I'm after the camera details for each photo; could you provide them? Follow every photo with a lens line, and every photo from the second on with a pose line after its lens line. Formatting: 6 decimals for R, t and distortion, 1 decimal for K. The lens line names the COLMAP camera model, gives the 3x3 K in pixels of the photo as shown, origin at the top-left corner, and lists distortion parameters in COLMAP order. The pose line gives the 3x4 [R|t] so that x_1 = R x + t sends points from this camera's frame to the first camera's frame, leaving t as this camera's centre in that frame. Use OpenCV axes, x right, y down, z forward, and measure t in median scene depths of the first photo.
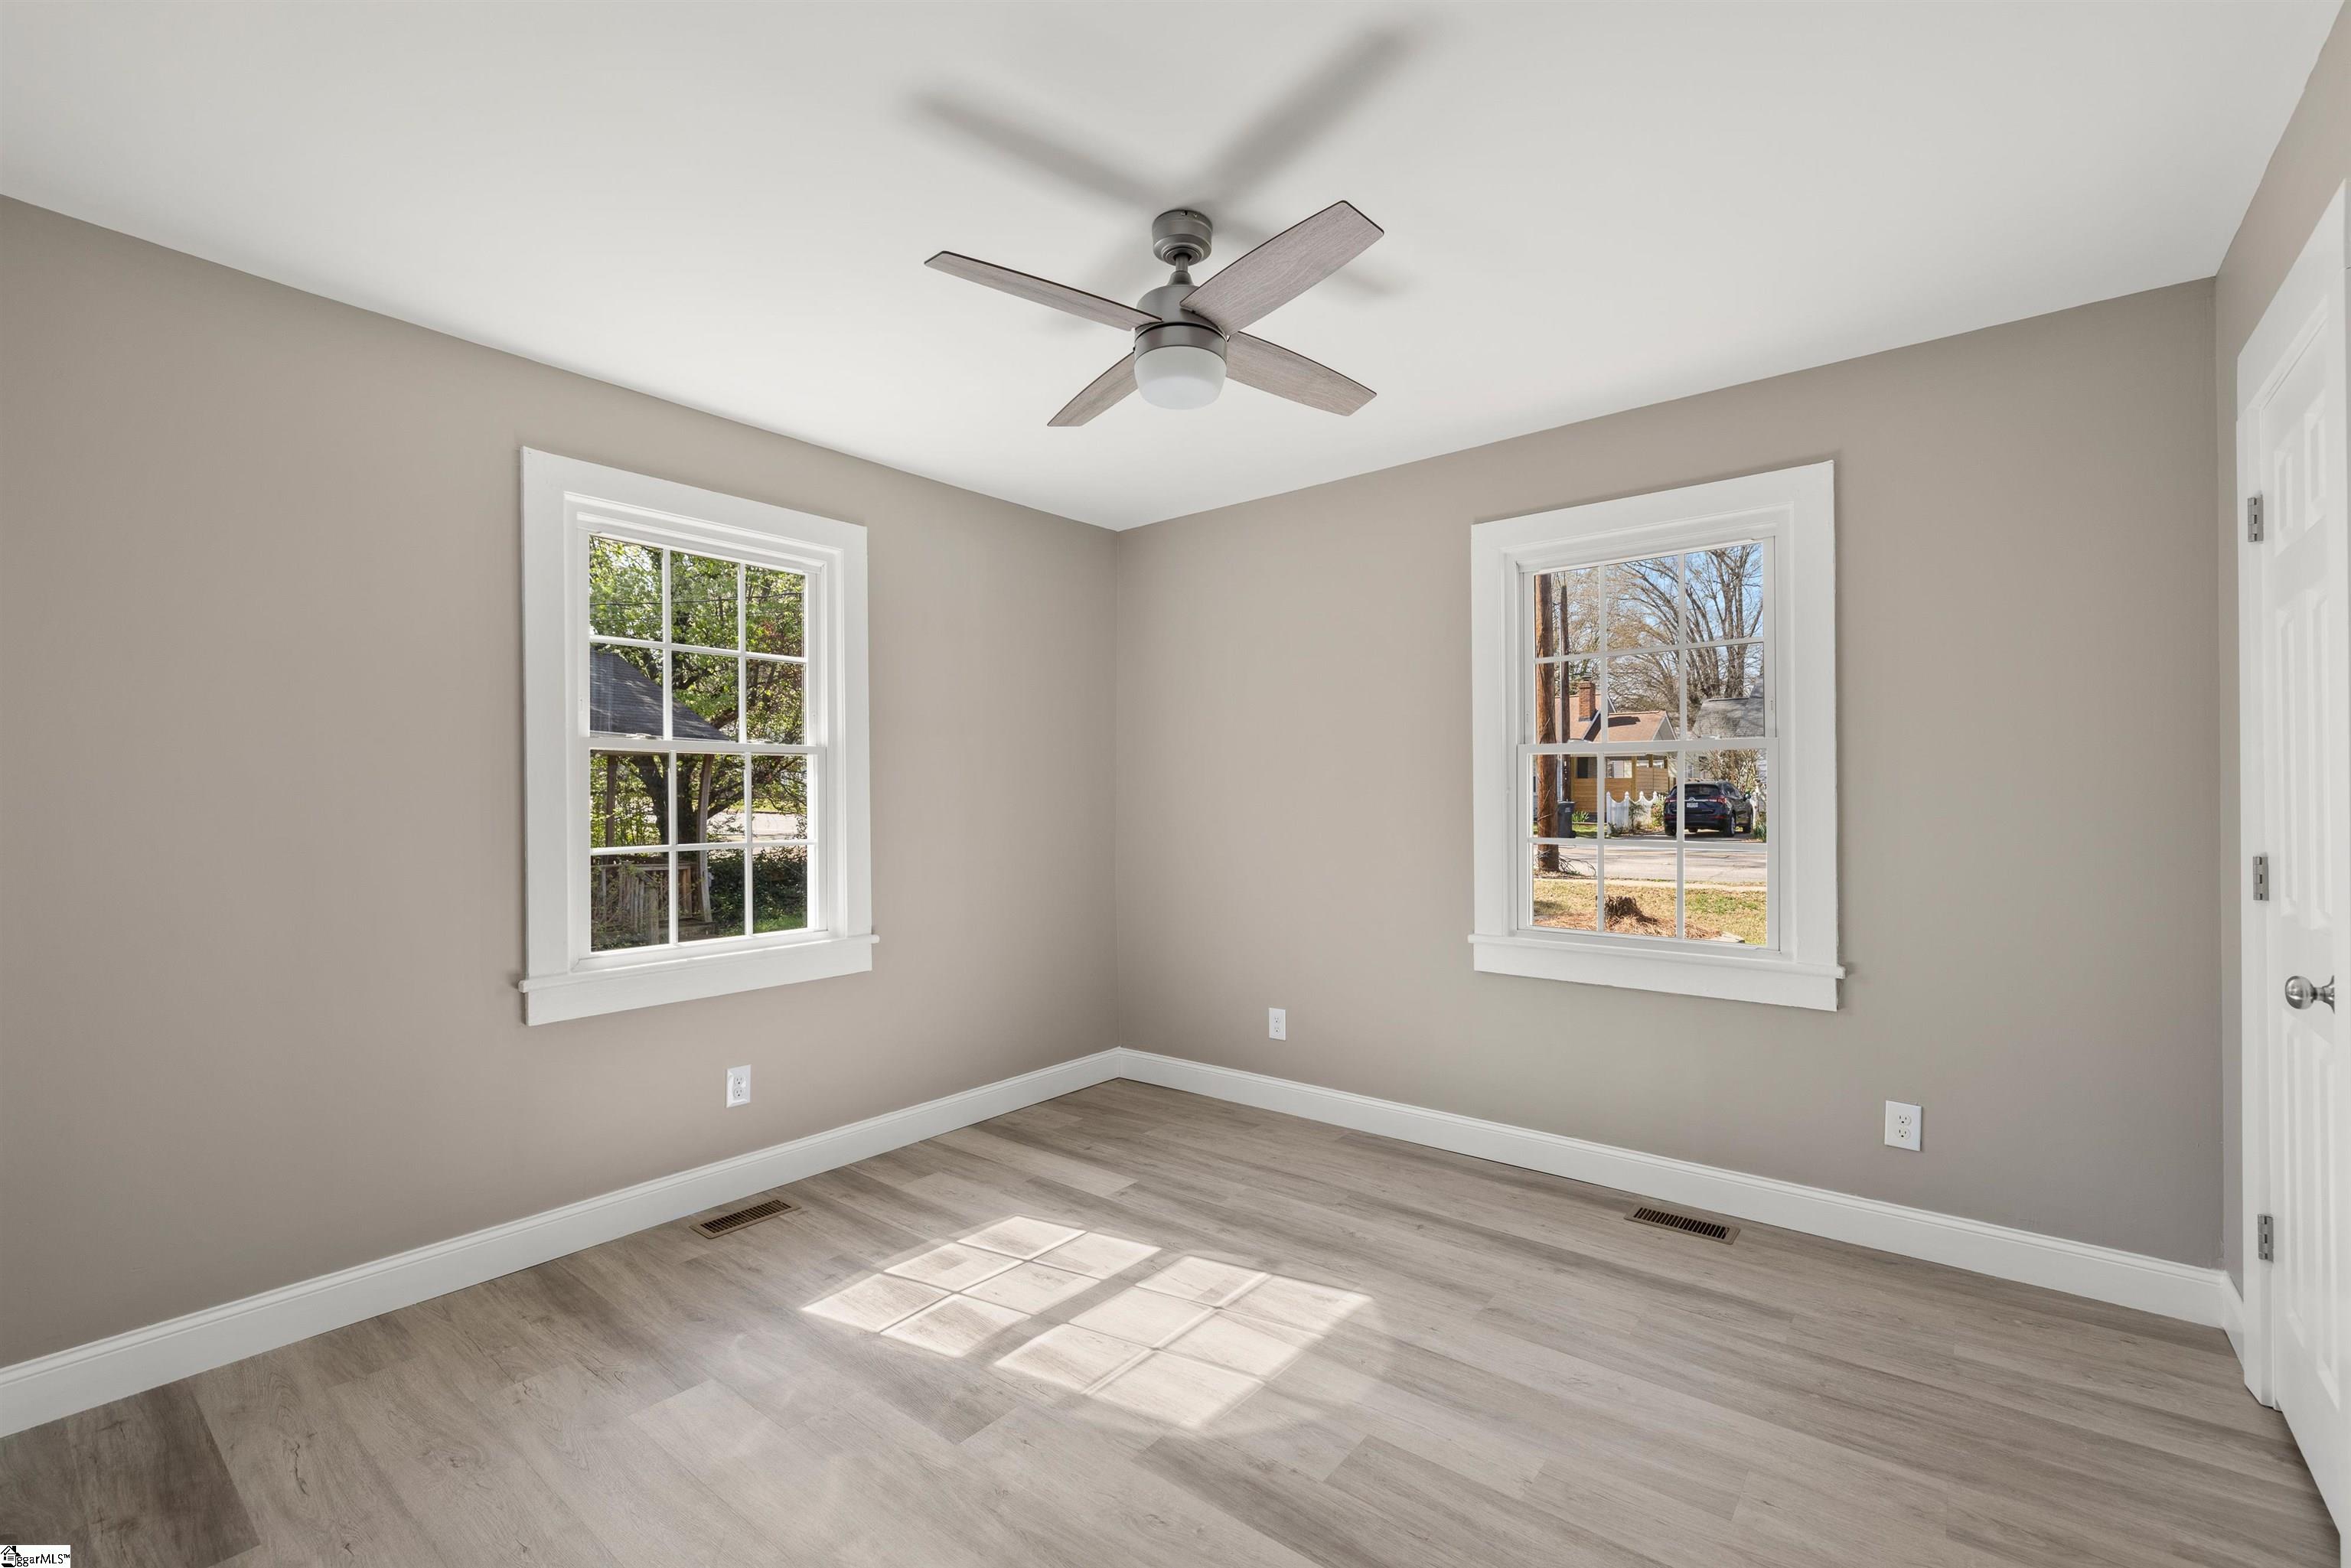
lens RADIAL K [[1013.2, 0, 1189.4], [0, 1013.2, 793.3], [0, 0, 1]] dist [0.000729, 0.000375]
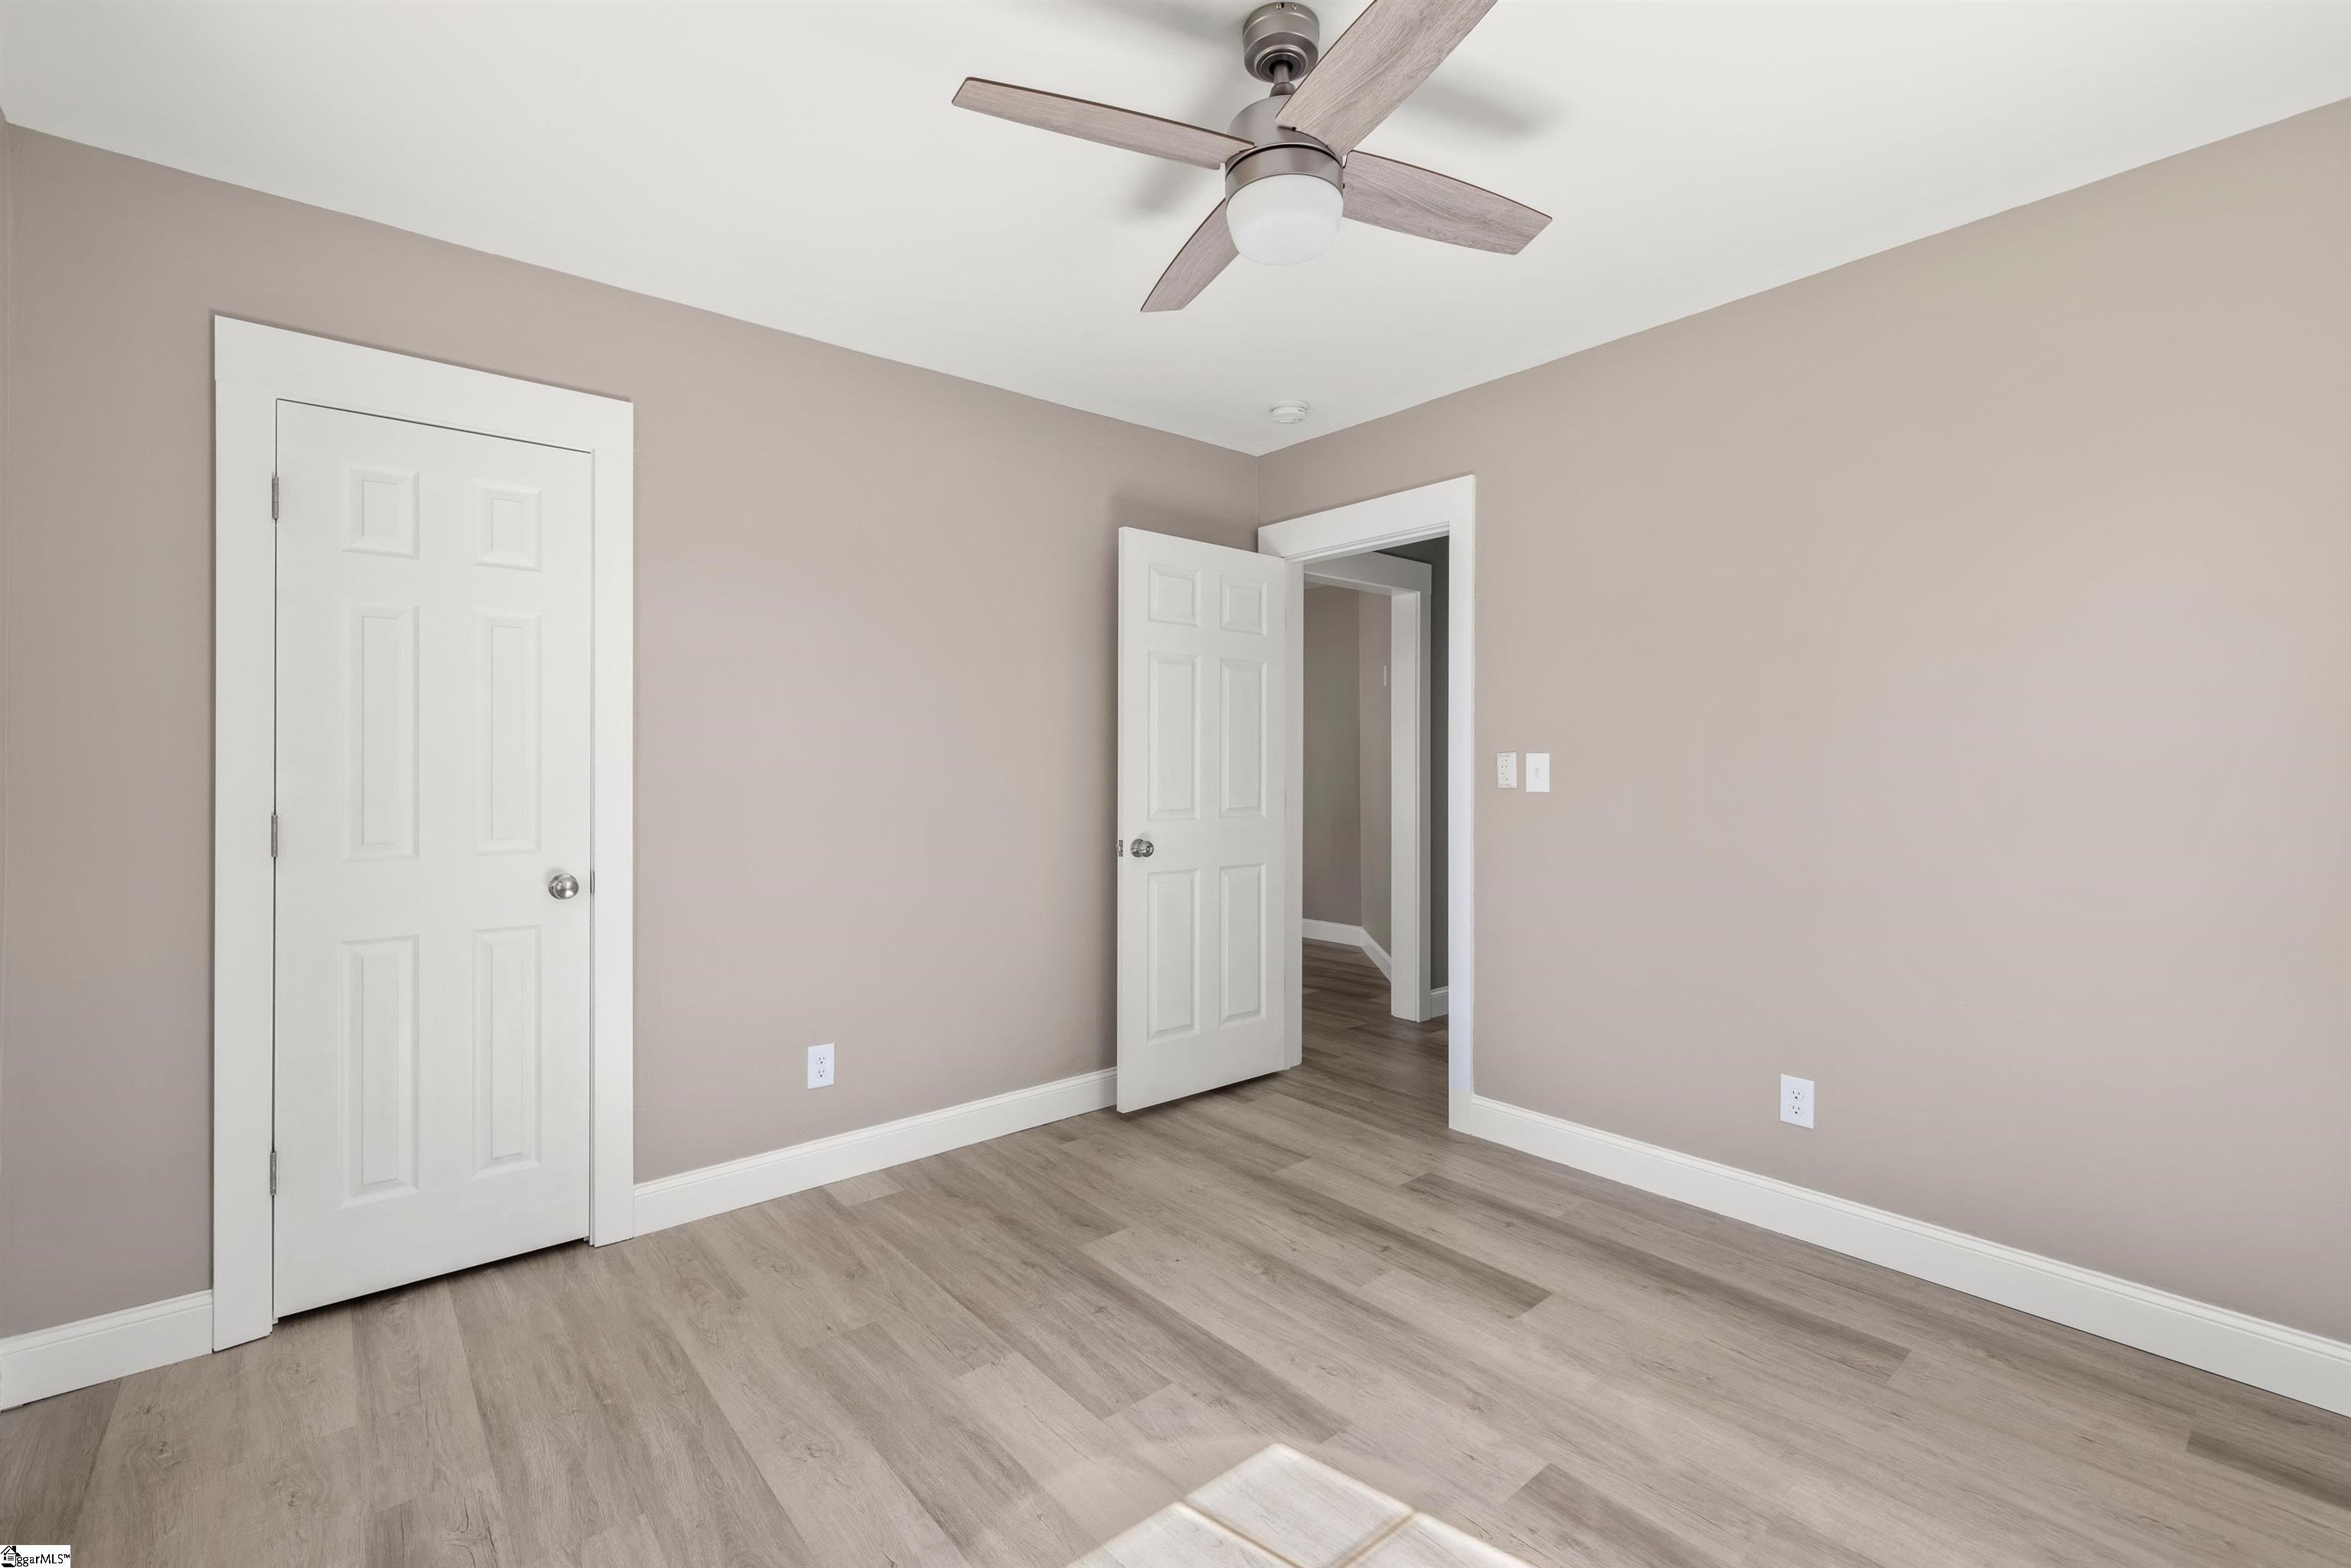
lens RADIAL K [[1013.2, 0, 1175.3], [0, 1013.2, 774.3], [0, 0, 1]] dist [0.000729, 0.000375]
pose [[-0.979263, 0.005196, 0.202525, -0.090667], [0.006040, 0.999975, 0.003548, 0.022189], [-0.202502, 0.004698, -0.979271, 1.979131]]
